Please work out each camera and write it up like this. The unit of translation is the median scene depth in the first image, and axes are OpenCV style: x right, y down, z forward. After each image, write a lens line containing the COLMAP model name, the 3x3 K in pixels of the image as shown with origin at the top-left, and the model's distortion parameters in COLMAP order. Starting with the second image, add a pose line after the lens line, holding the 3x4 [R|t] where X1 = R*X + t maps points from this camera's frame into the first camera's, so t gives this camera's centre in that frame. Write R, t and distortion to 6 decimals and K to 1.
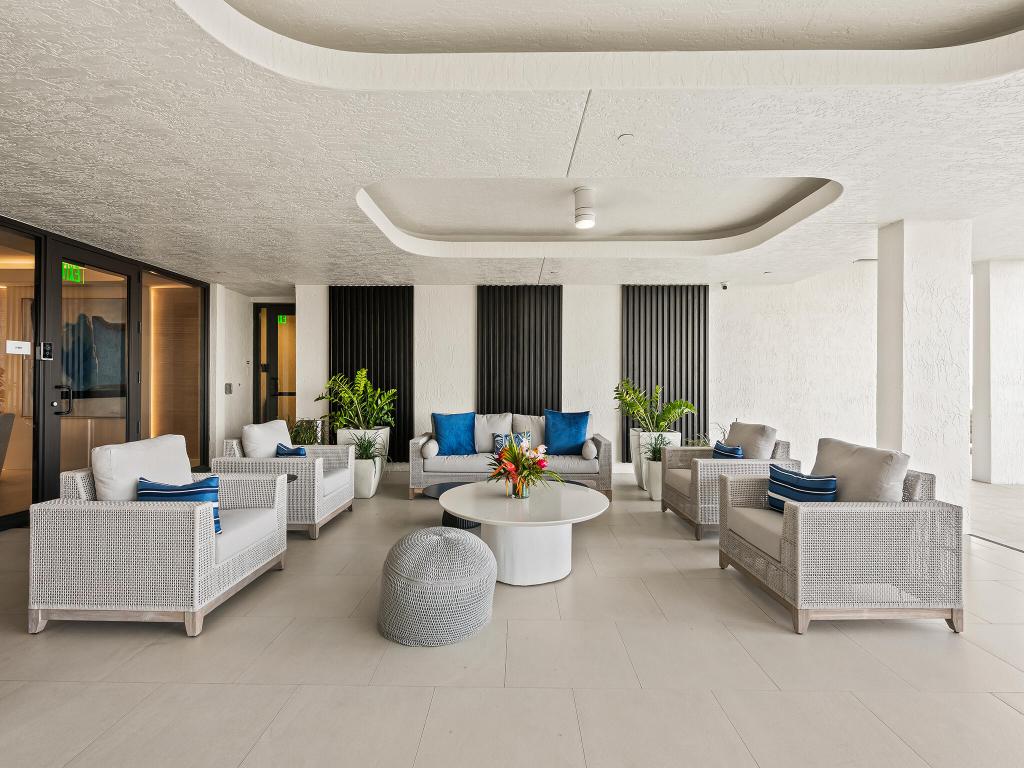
lens RADIAL K [[470.4, 0, 509.9], [0, 470.4, 386.1], [0, 0, 1]] dist [0.000824, -0.000022]
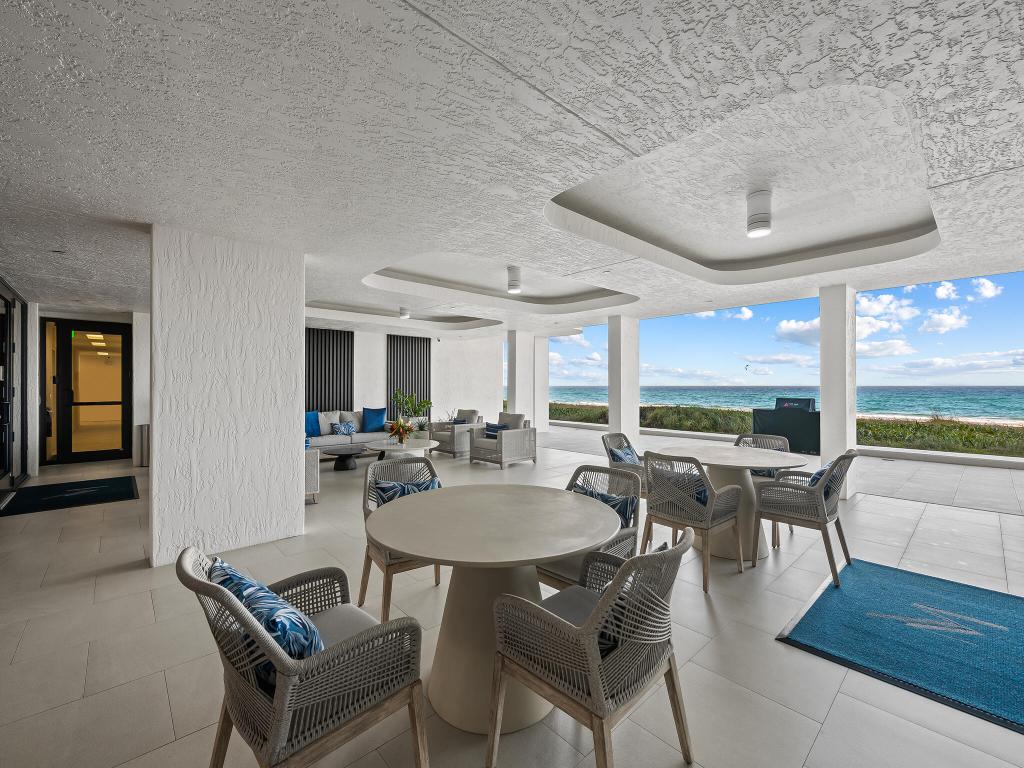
lens RADIAL K [[438.6, 0, 513.9], [0, 438.6, 382.6], [0, 0, 1]] dist [-0.025273, -0.000134]
pose [[0.722827, 0.004627, 0.691014, -0.769708], [0.003341, 0.999942, -0.010191, -0.028945], [-0.691021, 0.009675, 0.722770, -0.680658]]
